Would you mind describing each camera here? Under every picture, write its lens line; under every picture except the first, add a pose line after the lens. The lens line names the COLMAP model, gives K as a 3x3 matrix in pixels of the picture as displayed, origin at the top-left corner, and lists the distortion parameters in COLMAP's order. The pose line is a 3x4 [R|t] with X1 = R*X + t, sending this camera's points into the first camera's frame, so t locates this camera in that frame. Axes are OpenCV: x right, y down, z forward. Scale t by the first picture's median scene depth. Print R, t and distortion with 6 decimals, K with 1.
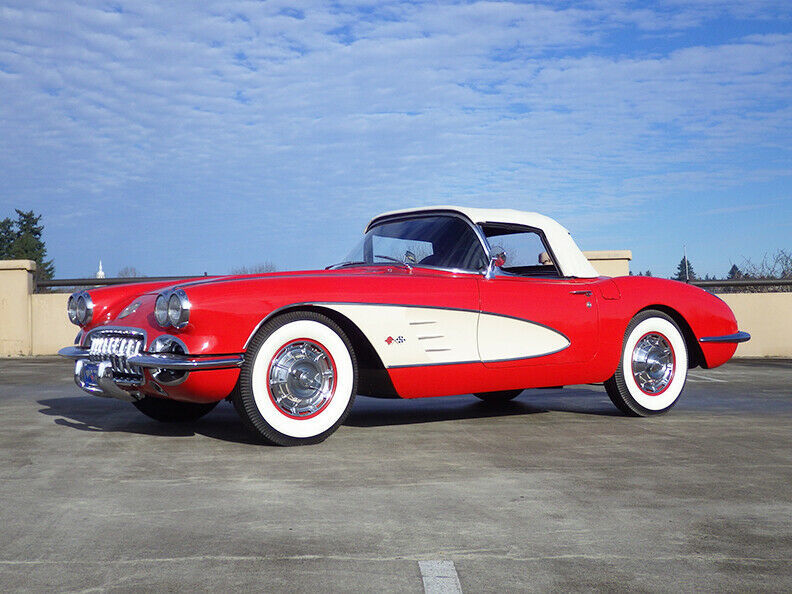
lens RADIAL K [[1211.9, 0, 396.9], [0, 1211.9, 299.6], [0, 0, 1]] dist [0.009714, 0.000000]
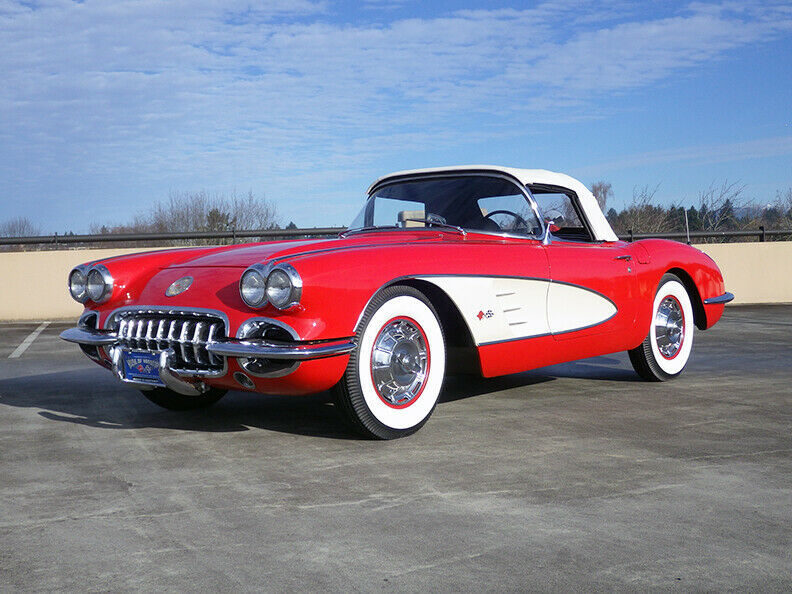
lens RADIAL K [[1113.1, 0, 401.0], [0, 1113.1, 298.7], [0, 0, 1]] dist [0.033737, 0.000000]
pose [[0.968733, -0.022349, 0.247095, -0.152920], [0.011505, 0.998910, 0.045243, -0.009584], [-0.247837, -0.040986, 0.967934, 0.121977]]
